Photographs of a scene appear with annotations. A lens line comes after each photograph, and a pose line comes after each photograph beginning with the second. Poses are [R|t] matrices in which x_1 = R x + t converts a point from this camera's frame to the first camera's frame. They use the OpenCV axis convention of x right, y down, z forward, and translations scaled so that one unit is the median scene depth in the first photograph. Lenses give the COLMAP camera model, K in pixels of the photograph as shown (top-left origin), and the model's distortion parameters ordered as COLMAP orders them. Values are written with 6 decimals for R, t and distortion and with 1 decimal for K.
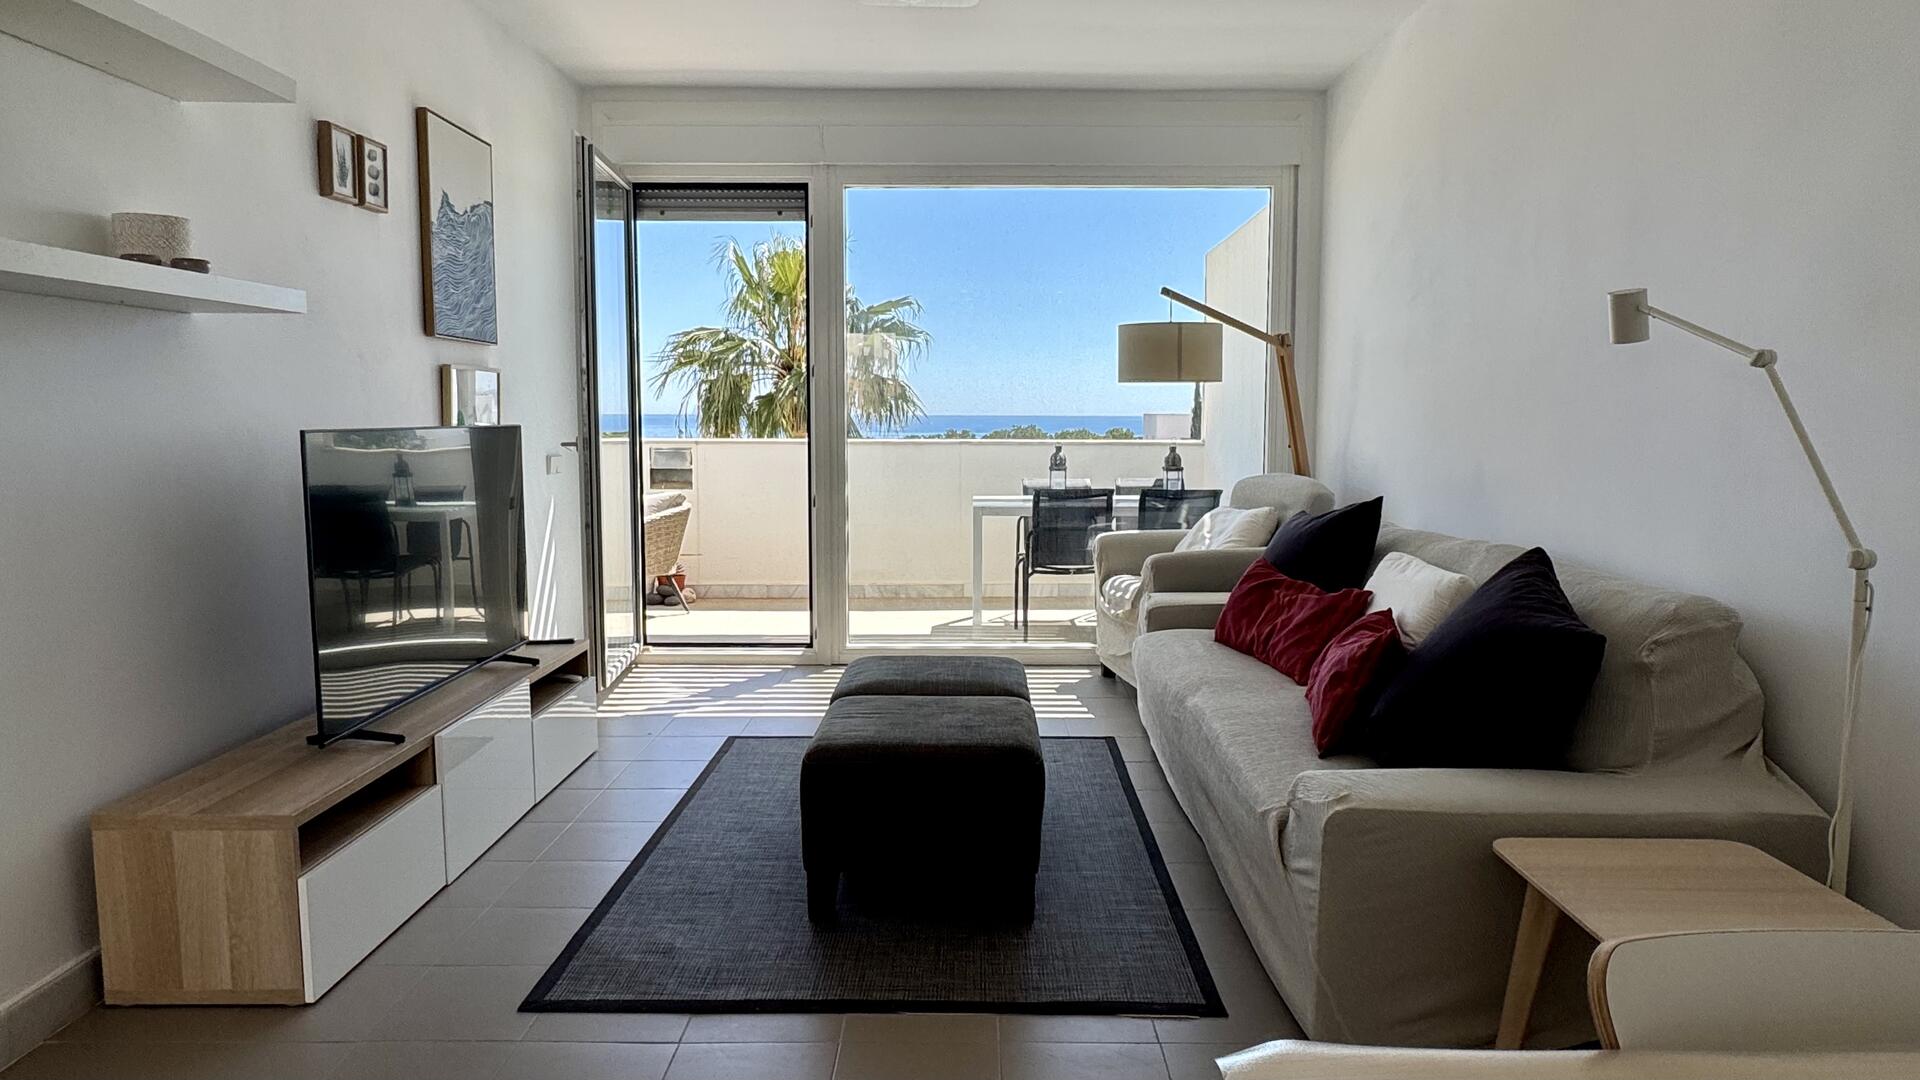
lens RADIAL K [[1203.0, 0, 961.7], [0, 1203.0, 536.3], [0, 0, 1]] dist [0.002247, -0.002769]
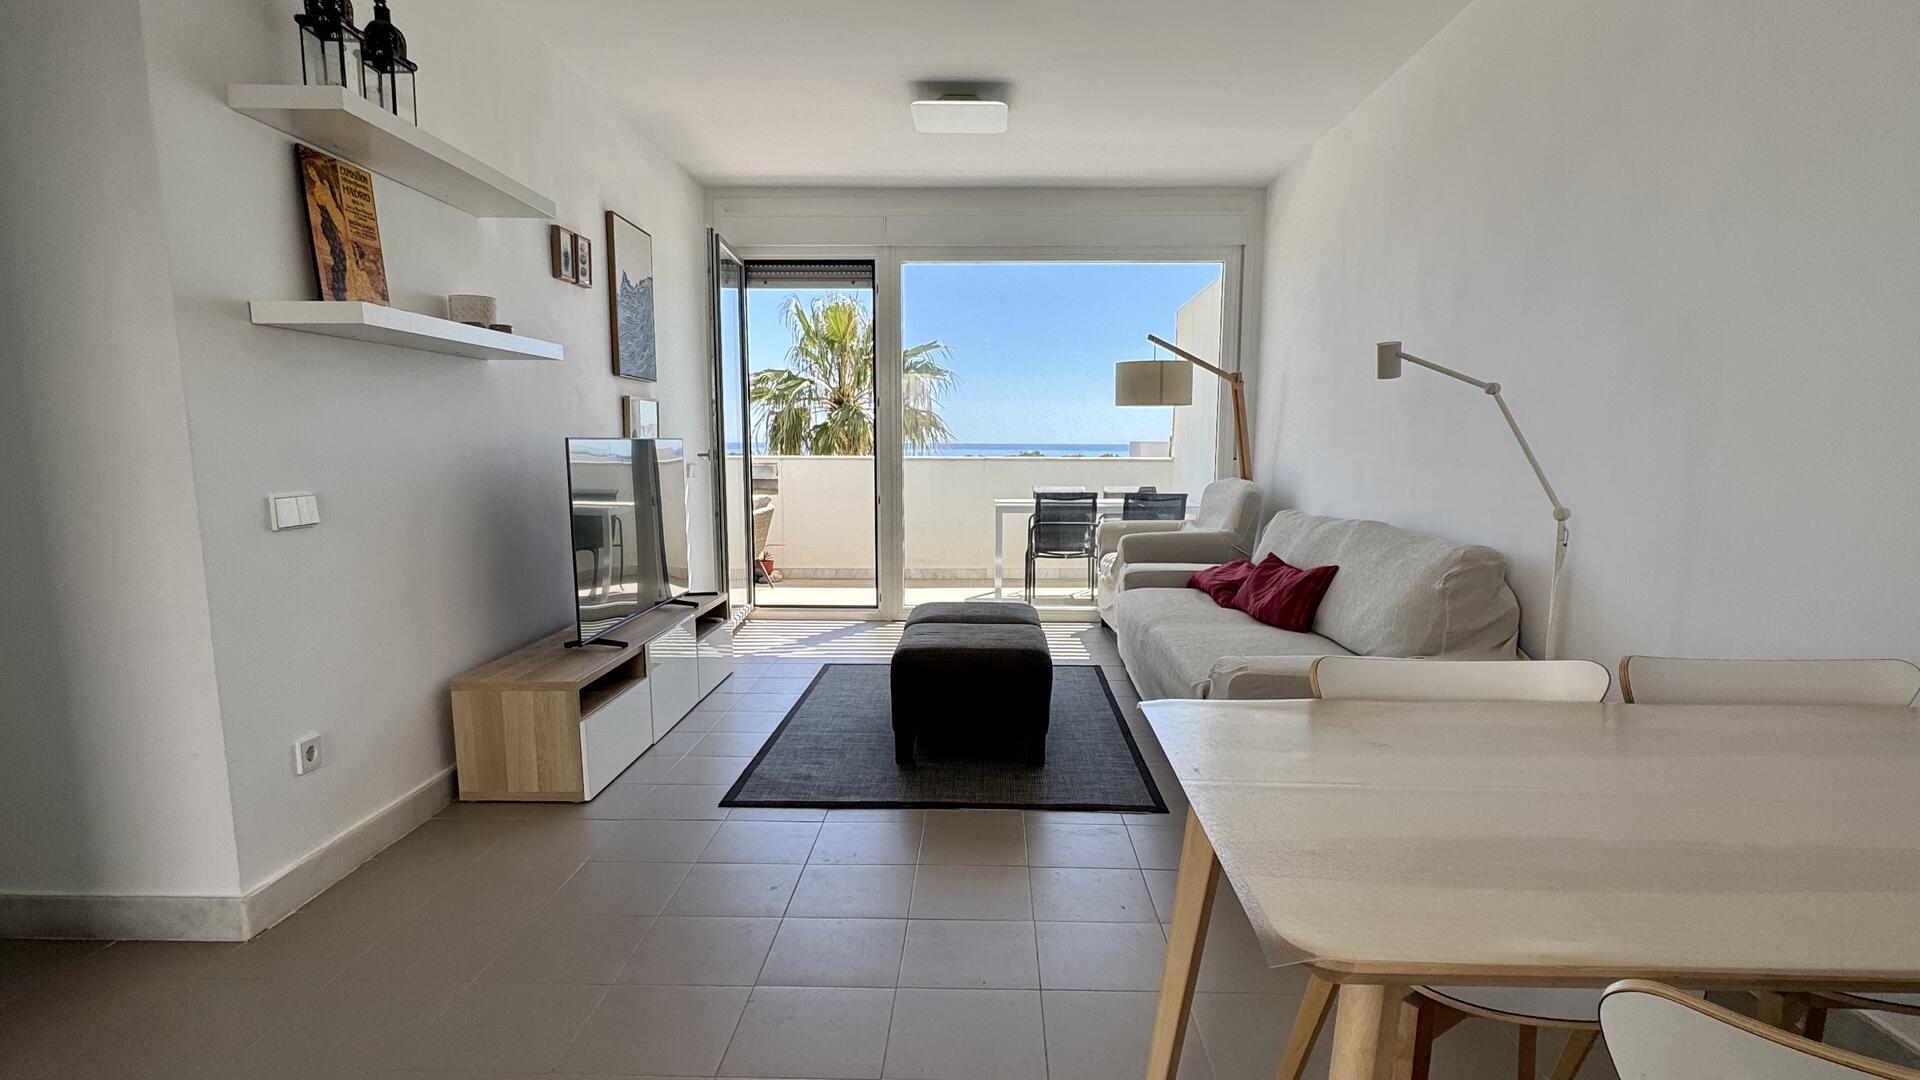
lens RADIAL K [[997.4, 0, 957.0], [0, 997.4, 600.3], [0, 0, 1]] dist [-0.006011, -0.000568]
pose [[0.999791, 0.003857, -0.020097, -0.018397], [-0.002721, 0.998413, 0.056247, 0.030271], [0.020282, -0.056180, 0.998215, -0.174739]]
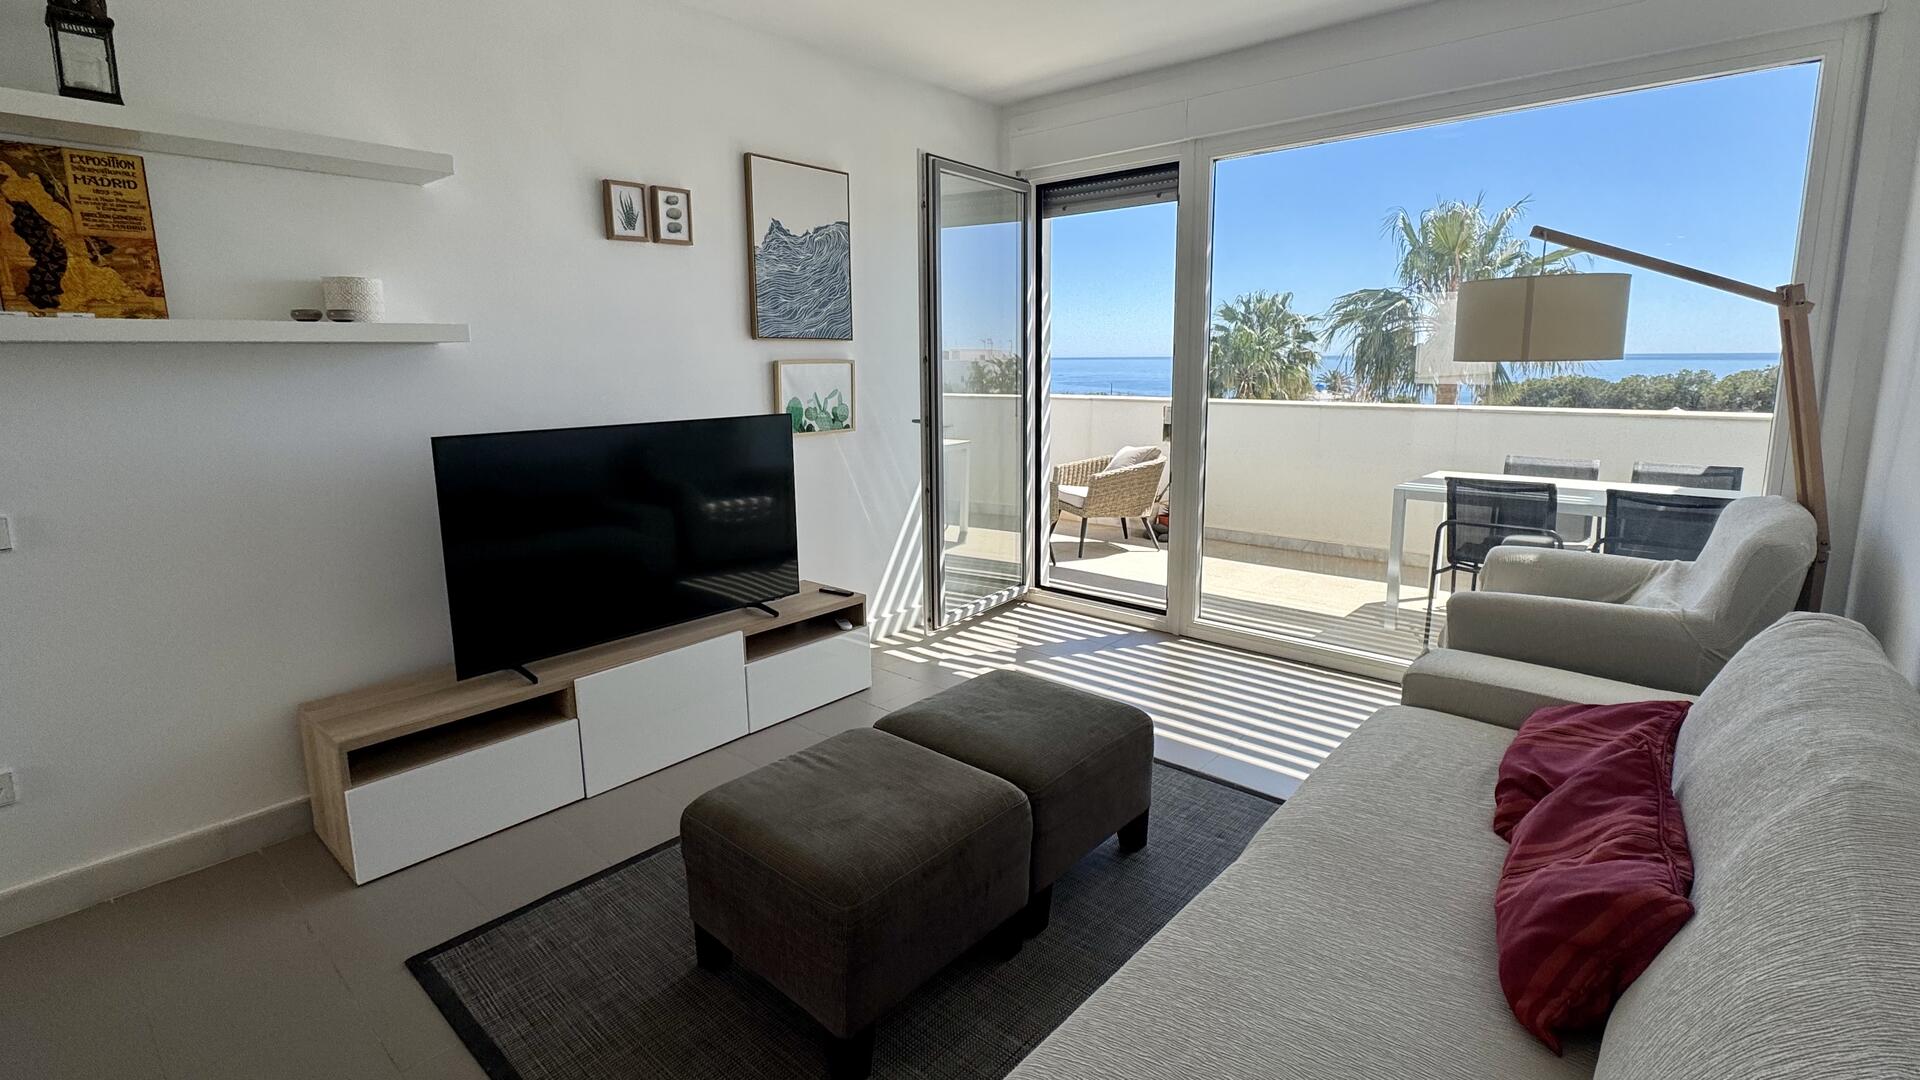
lens RADIAL K [[879.5, 0, 928.7], [0, 879.5, 508.6], [0, 0, 1]] dist [-0.002311, 0.000091]
pose [[0.753140, 0.100456, -0.650145, 0.310964], [-0.055912, 0.994471, 0.088890, -0.083610], [0.655480, -0.030595, 0.754593, 0.427122]]
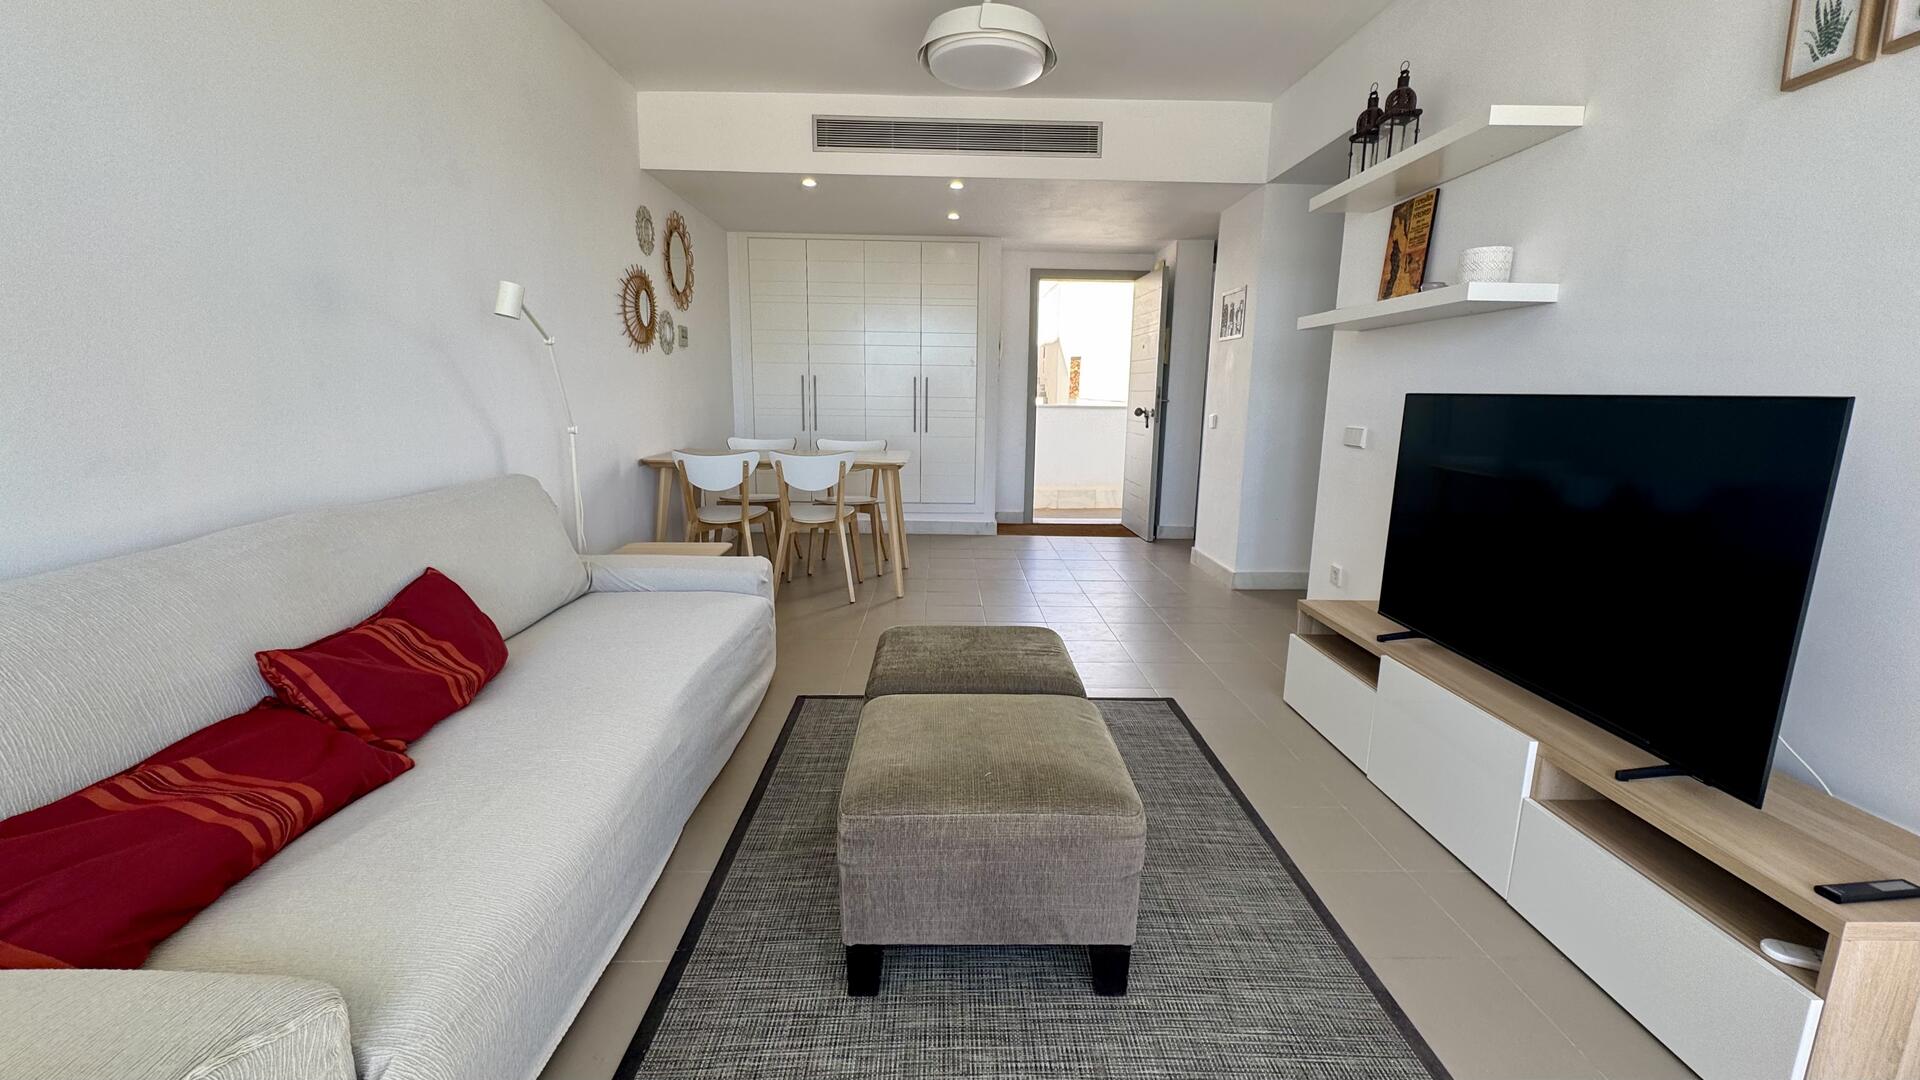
lens RADIAL K [[828.1, 0, 978.0], [0, 828.1, 546.7], [0, 0, 1]] dist [-0.000968, -0.000800]
pose [[-0.998420, -0.008081, -0.055607, 0.007408], [-0.023566, 0.958583, 0.283837, -0.119825], [0.051010, 0.284699, -0.957259, 1.308181]]
